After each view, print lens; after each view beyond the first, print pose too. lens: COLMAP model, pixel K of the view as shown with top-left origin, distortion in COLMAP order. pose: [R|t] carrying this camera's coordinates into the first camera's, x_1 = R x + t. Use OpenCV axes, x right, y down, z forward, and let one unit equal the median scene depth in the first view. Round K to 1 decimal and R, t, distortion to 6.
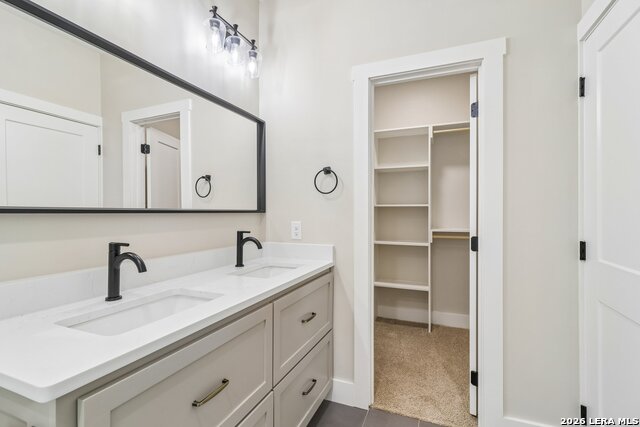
lens RADIAL K [[299.5, 0, 322.1], [0, 299.5, 213.1], [0, 0, 1]] dist [-0.000391, 0.000099]
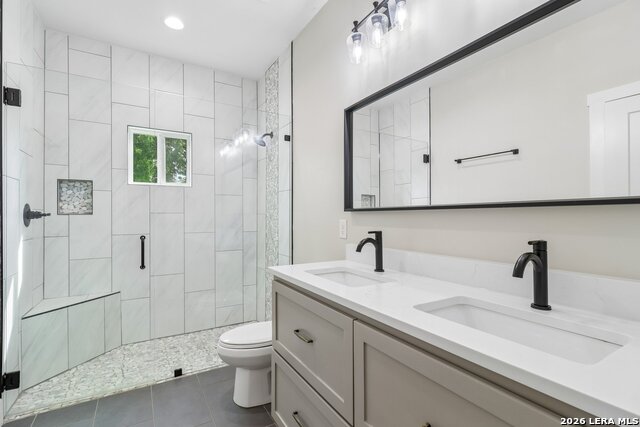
lens RADIAL K [[299.5, 0, 319.5], [0, 299.5, 216.9], [0, 0, 1]] dist [-0.000391, 0.000099]
pose [[-0.603200, 0.003894, -0.797580, 0.604425], [0.007818, 0.999969, -0.001031, 0.030368], [0.797551, -0.006857, -0.603212, 1.624781]]
